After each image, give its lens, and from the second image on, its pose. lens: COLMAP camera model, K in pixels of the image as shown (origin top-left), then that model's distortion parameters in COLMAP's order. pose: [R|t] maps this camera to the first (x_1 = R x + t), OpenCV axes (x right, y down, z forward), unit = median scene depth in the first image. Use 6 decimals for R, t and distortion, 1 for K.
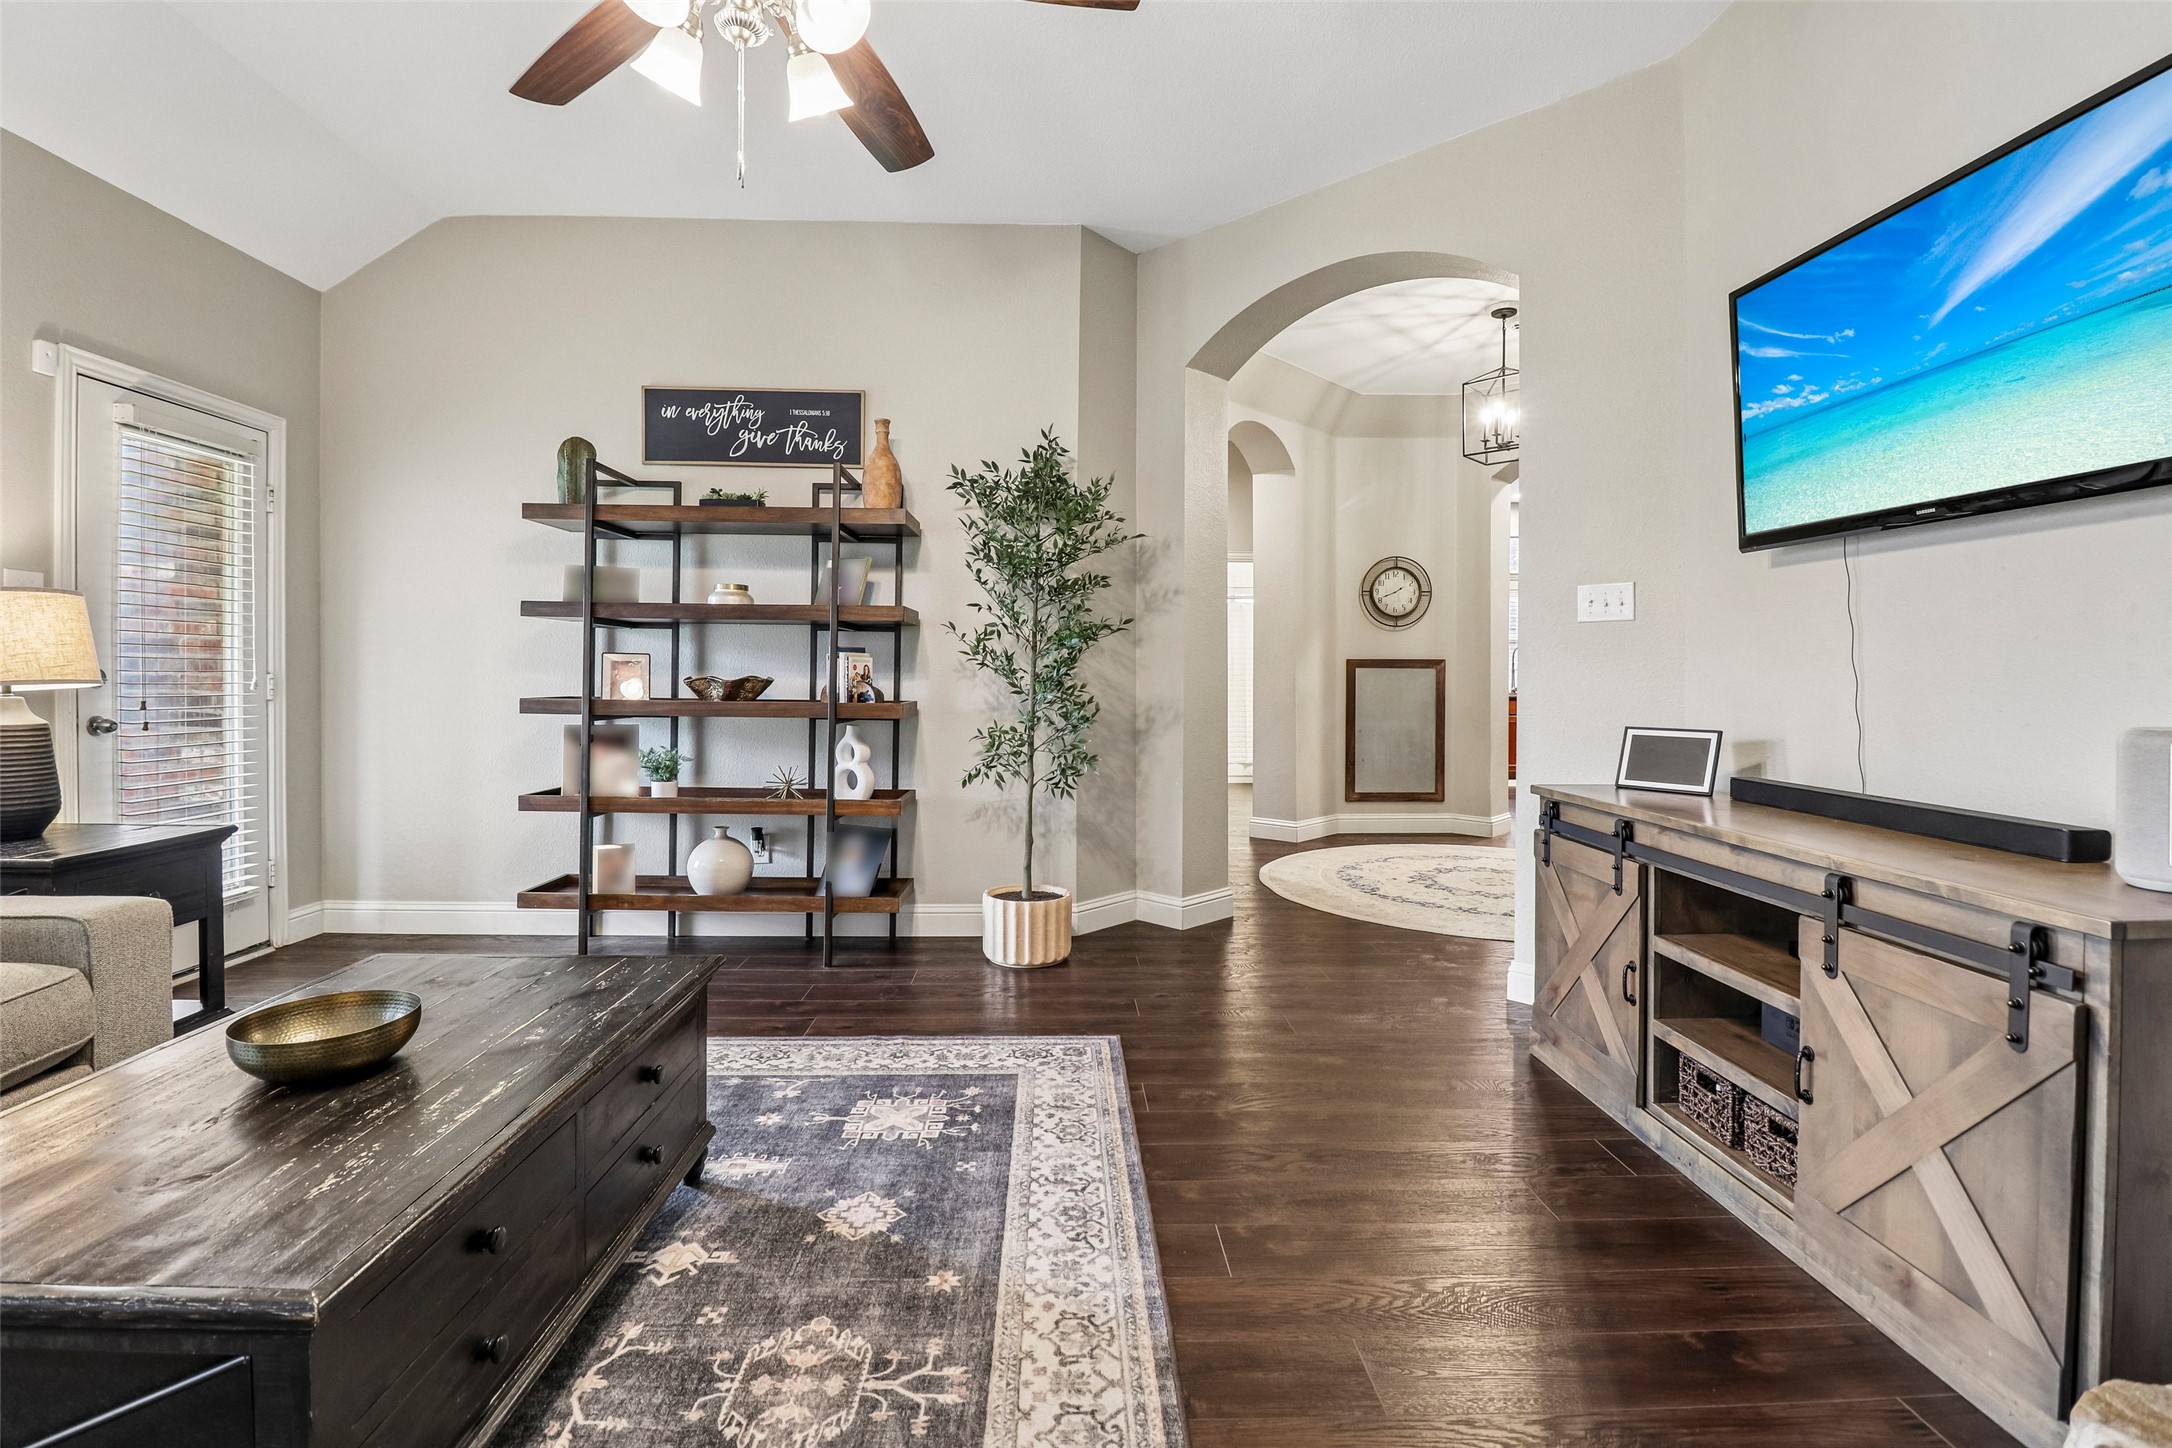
lens RADIAL K [[994.5, 0, 1068.9], [0, 994.5, 680.7], [0, 0, 1]] dist [0.000719, -0.013060]
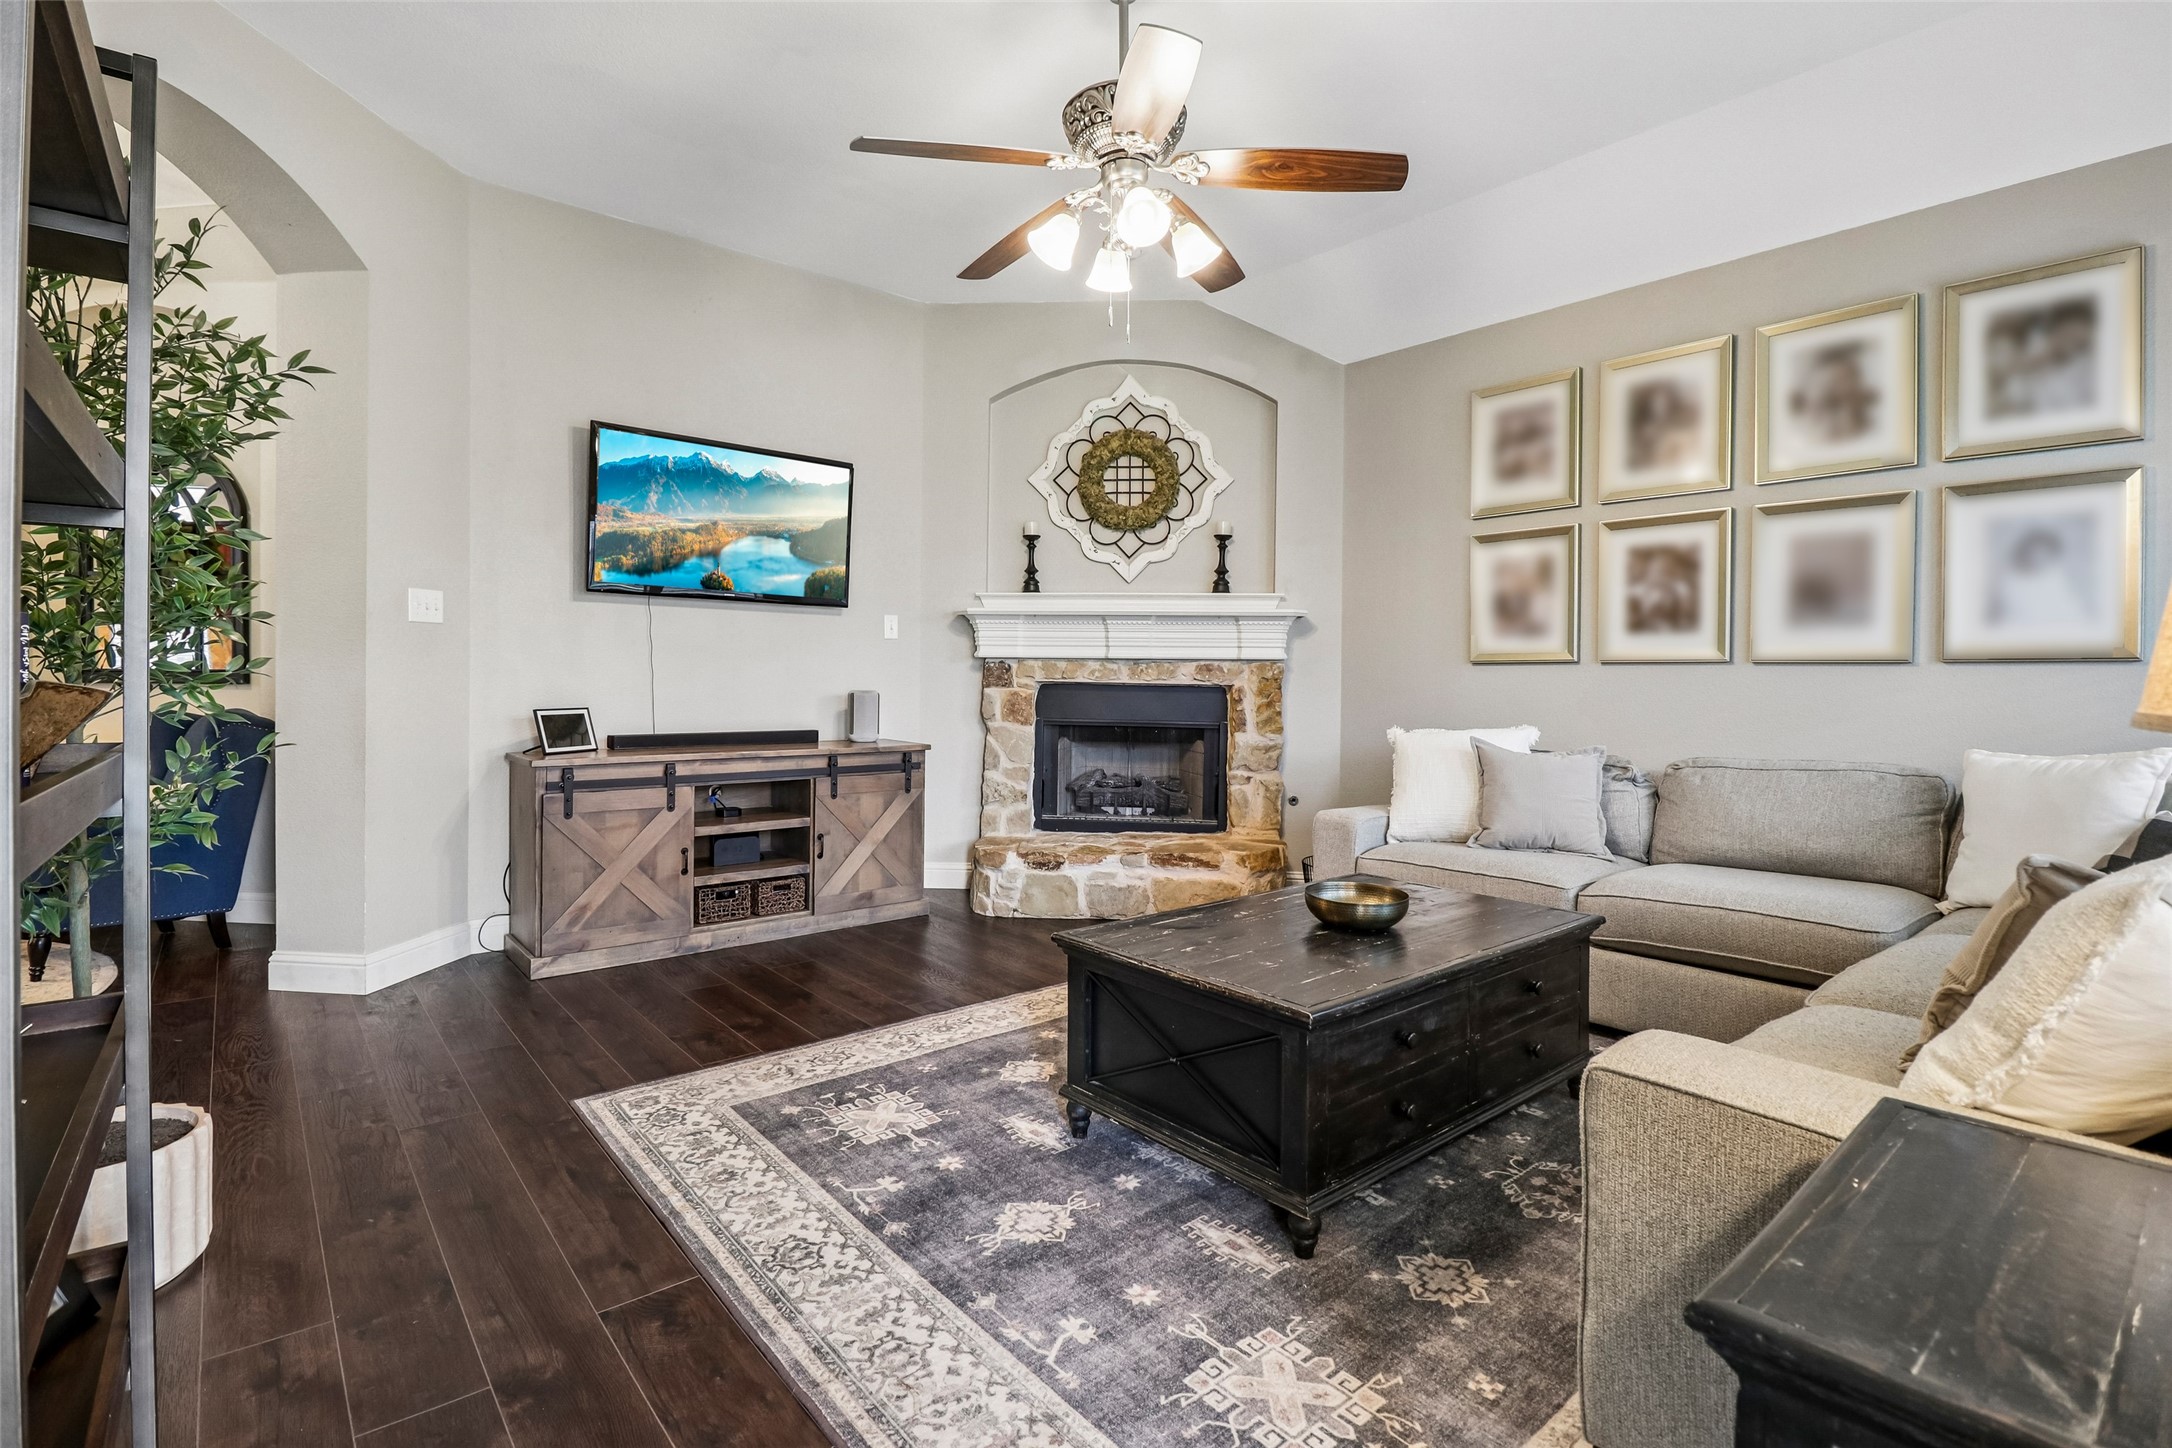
lens RADIAL K [[994.5, 0, 1089.1], [0, 994.5, 685.4], [0, 0, 1]] dist [0.000719, -0.013060]
pose [[-0.625035, -0.019416, 0.780355, -1.060778], [-0.009989, 0.999808, 0.016875, -0.015723], [-0.780533, 0.002752, -0.625109, 1.434790]]
